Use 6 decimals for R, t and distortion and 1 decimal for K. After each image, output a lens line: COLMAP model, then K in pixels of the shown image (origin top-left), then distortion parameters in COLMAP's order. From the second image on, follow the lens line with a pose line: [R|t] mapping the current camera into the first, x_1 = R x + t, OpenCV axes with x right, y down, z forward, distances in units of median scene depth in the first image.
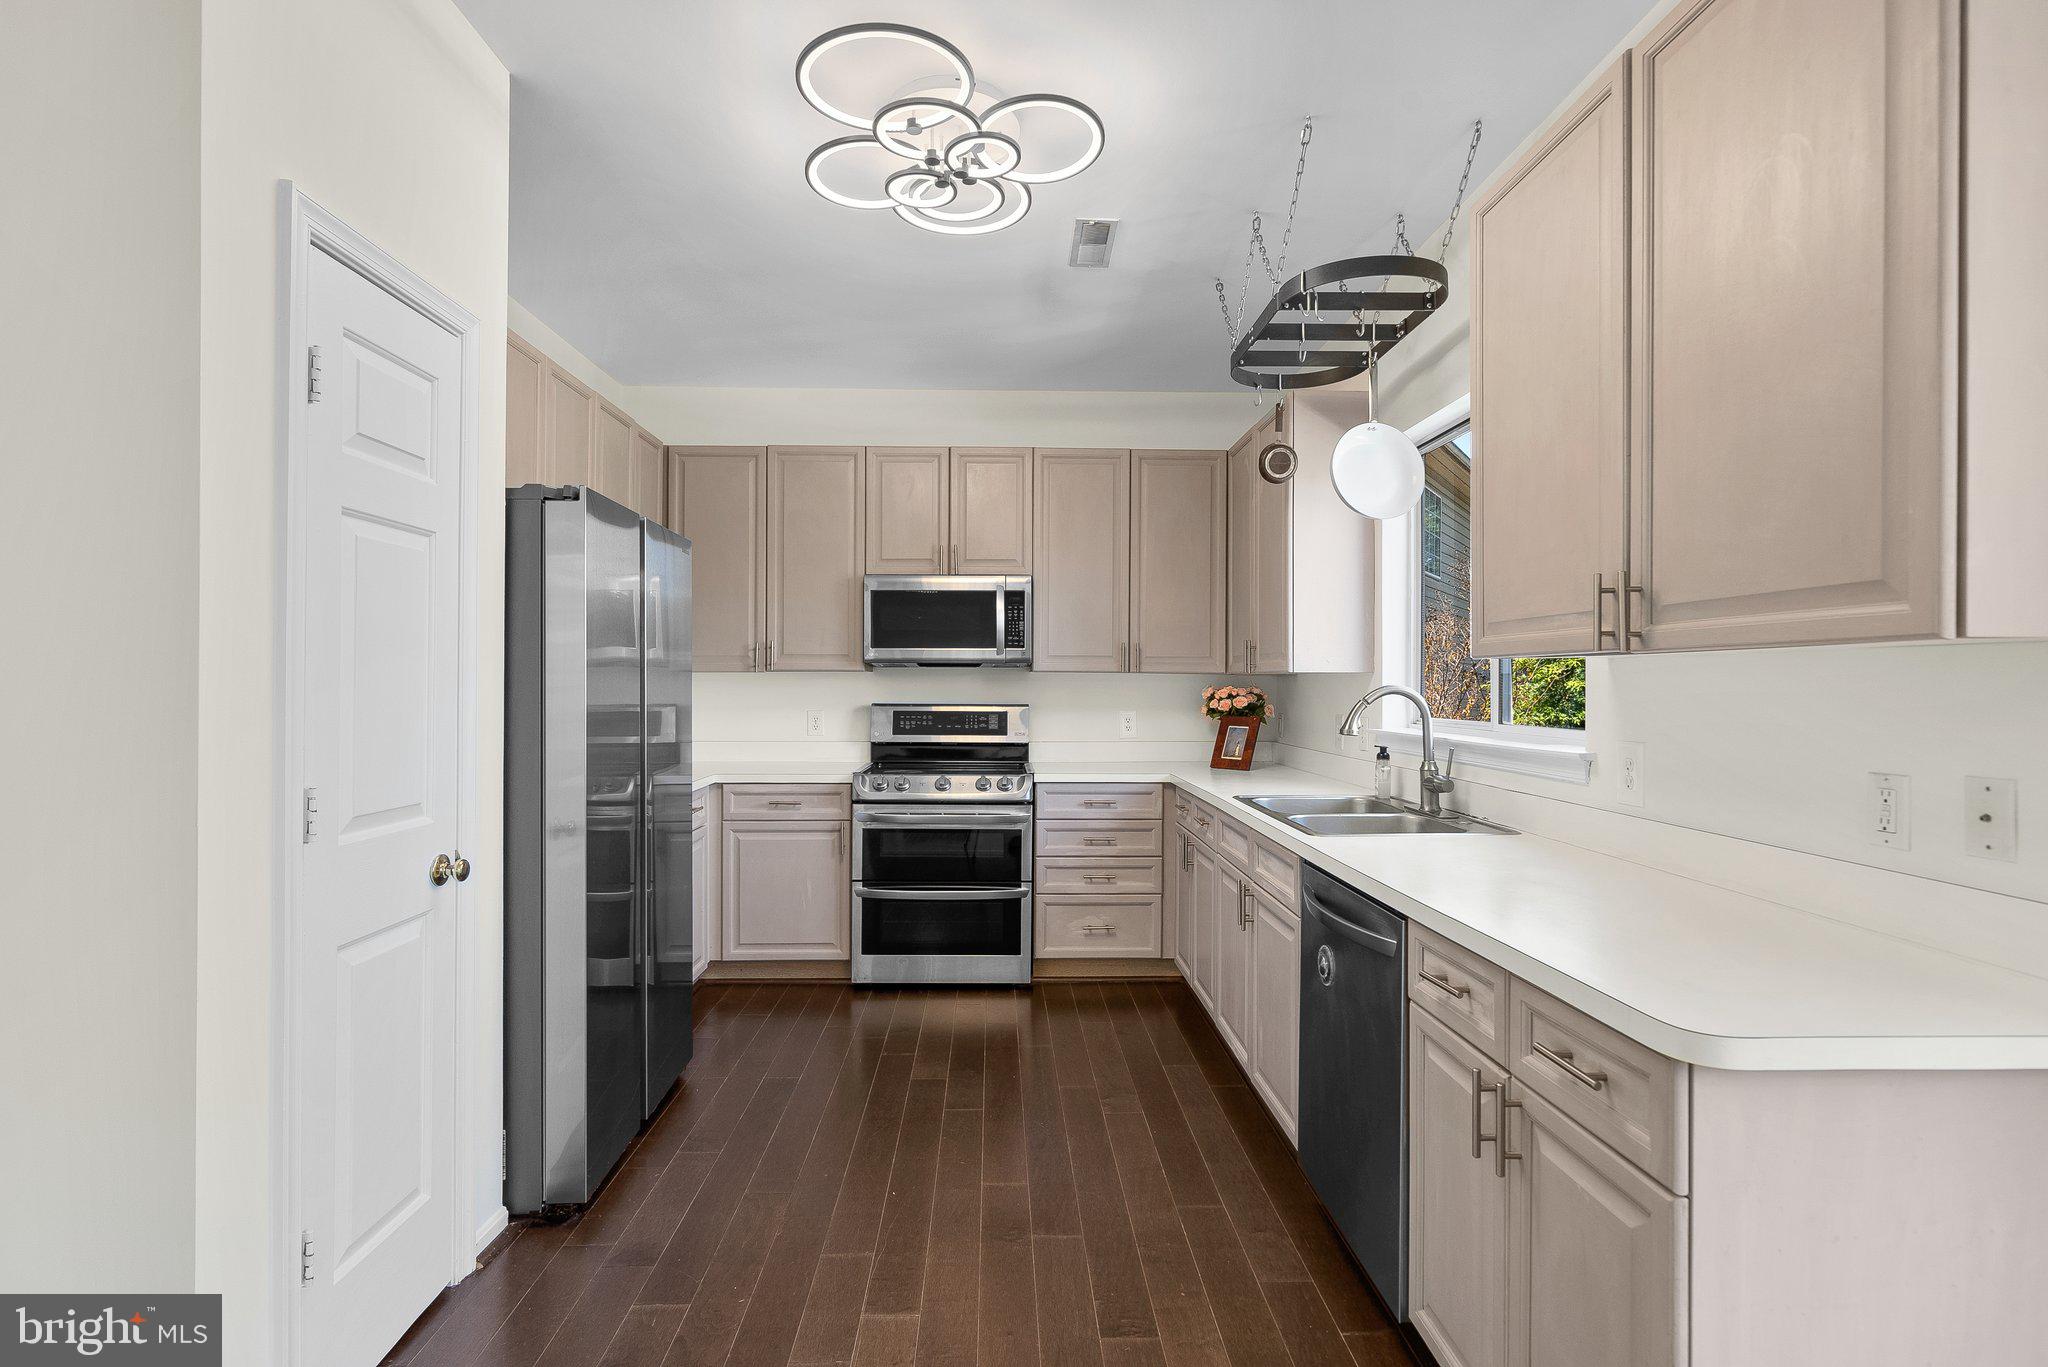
lens RADIAL K [[963.5, 0, 1014.6], [0, 963.5, 681.8], [0, 0, 1]] dist [-0.000124, 0.000407]
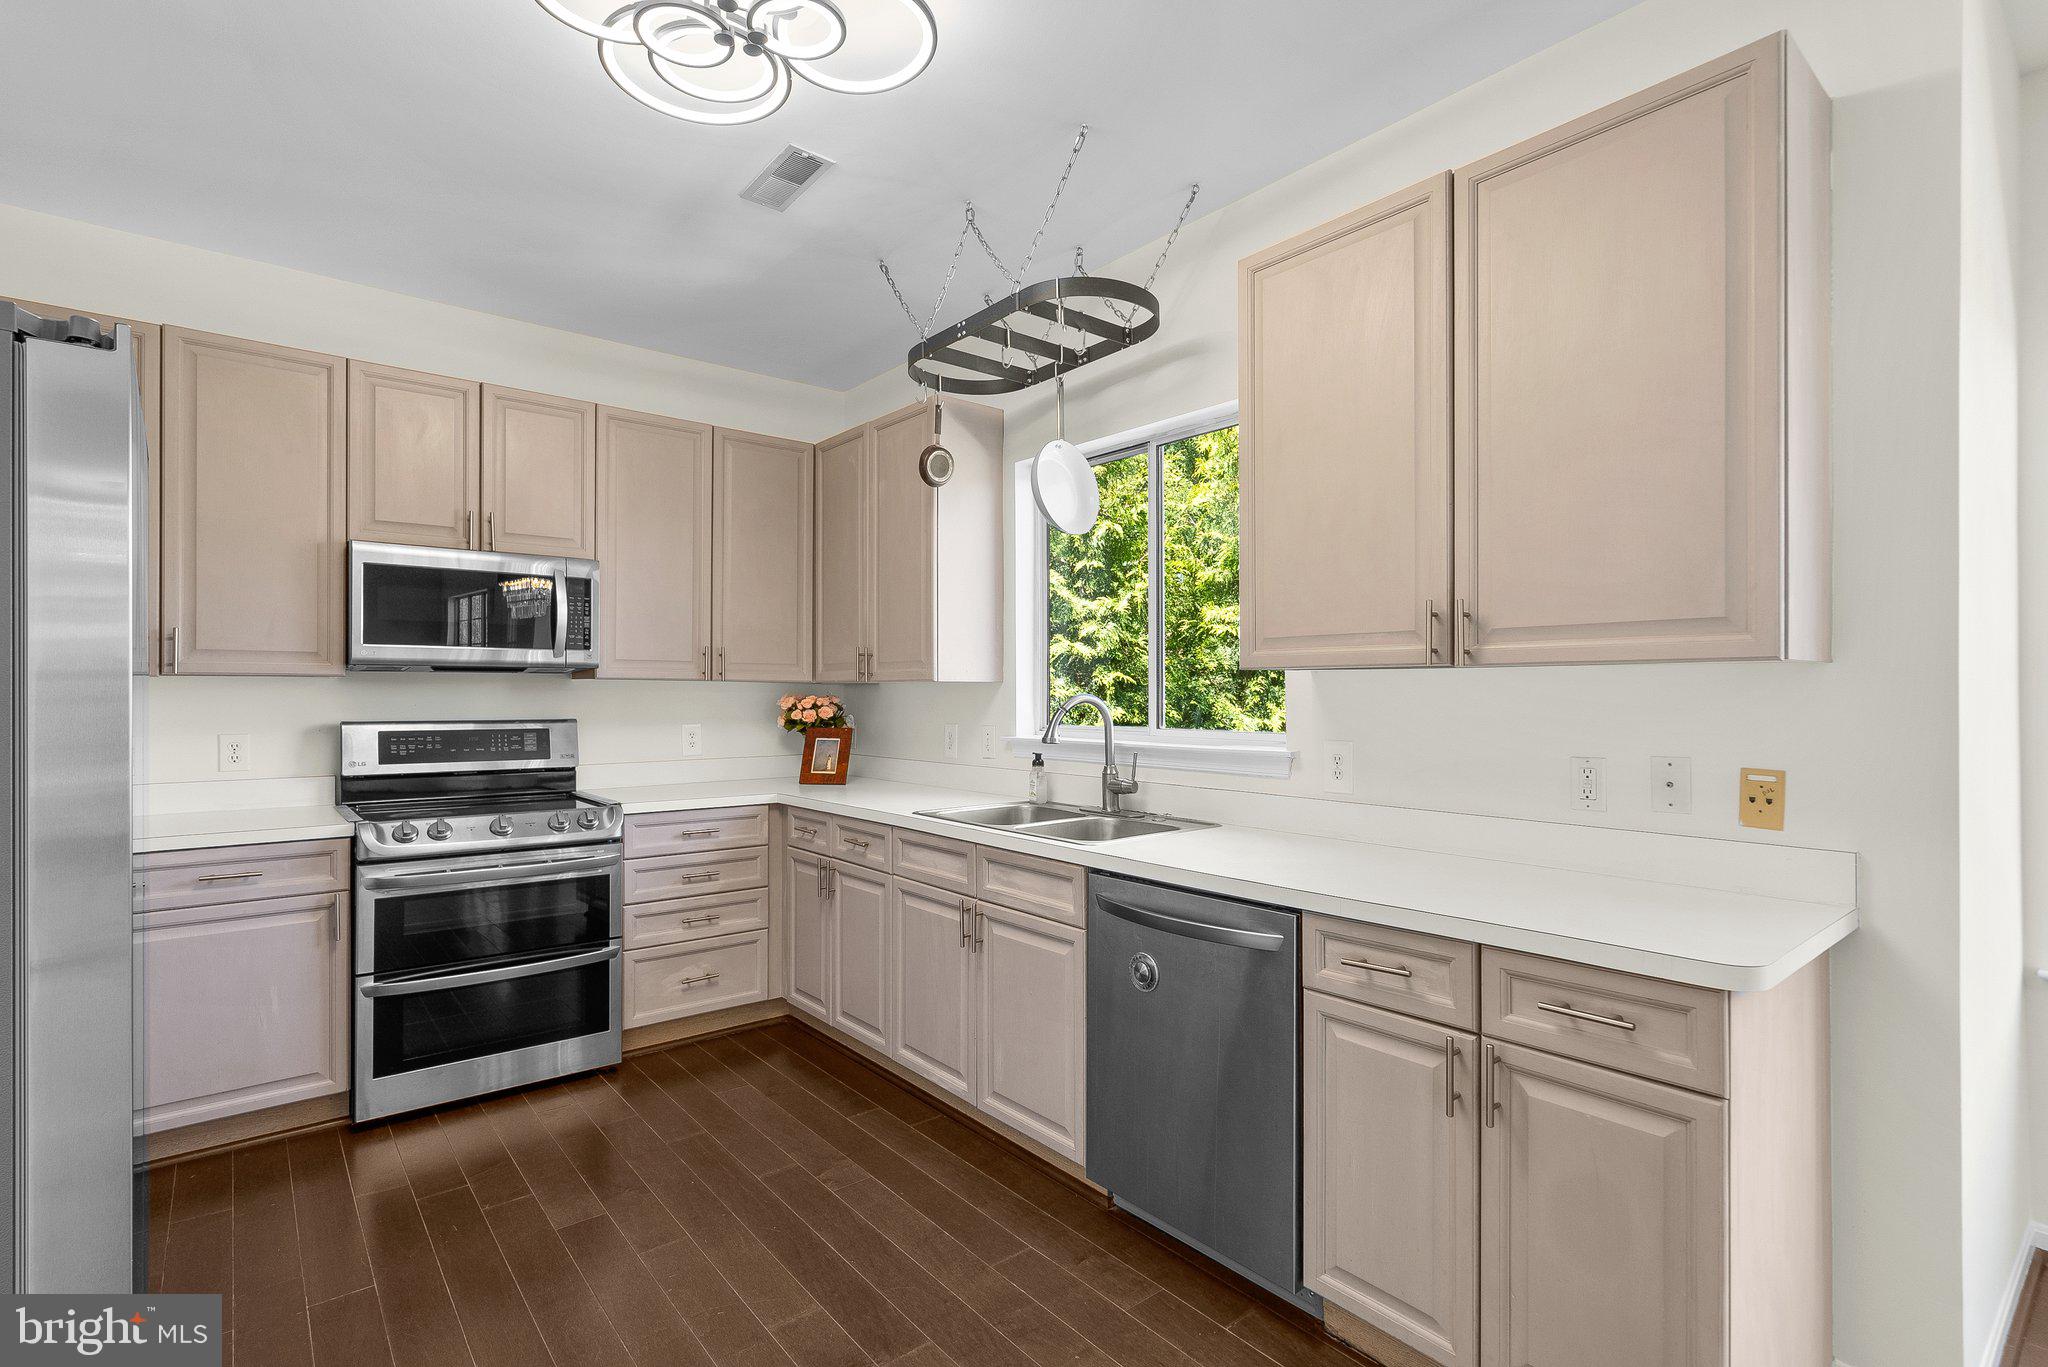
lens RADIAL K [[960.5, 0, 1011.3], [0, 960.5, 689.6], [0, 0, 1]] dist [0.000332, 0.000836]
pose [[0.789465, 0.000582, 0.613795, -0.218177], [0.000683, 0.999998, -0.001827, 0.000310], [-0.613795, 0.001861, 0.789463, 0.156265]]
